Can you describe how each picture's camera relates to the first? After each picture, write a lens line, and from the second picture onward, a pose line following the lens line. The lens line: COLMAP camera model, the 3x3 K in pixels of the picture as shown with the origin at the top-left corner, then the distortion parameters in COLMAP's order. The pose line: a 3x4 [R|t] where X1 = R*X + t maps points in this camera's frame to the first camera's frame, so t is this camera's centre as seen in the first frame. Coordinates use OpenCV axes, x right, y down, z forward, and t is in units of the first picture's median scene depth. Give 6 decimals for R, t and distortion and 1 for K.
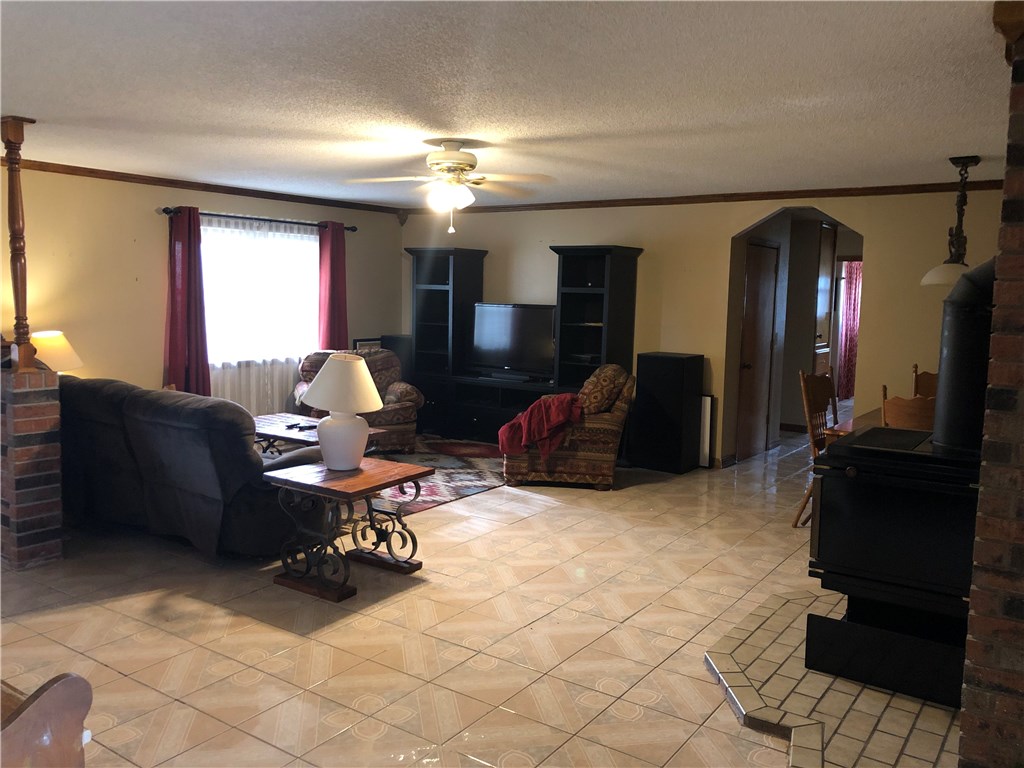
lens RADIAL K [[846.6, 0, 511.7], [0, 846.6, 383.2], [0, 0, 1]] dist [0.077910, -0.034045]
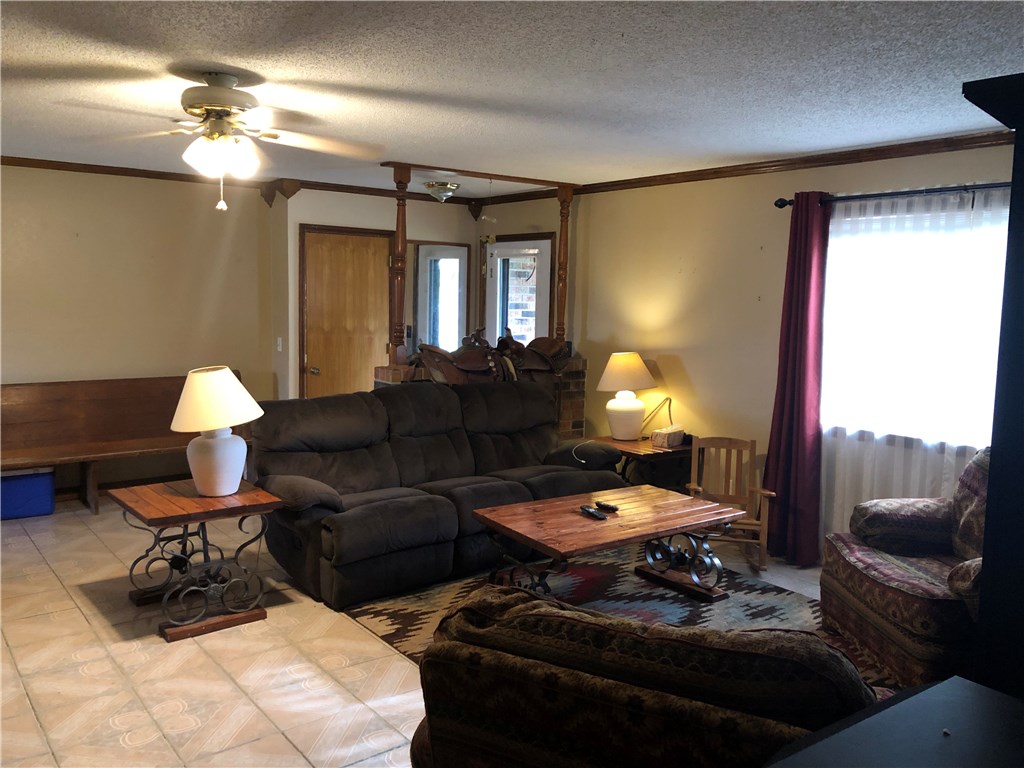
lens RADIAL K [[846.6, 0, 512.1], [0, 846.6, 380.9], [0, 0, 1]] dist [0.077910, -0.034045]
pose [[-0.299440, 0.086789, -0.950160, 0.368643], [-0.139116, 0.981240, 0.133470, -0.117955], [0.943919, 0.172149, -0.281749, 1.015400]]
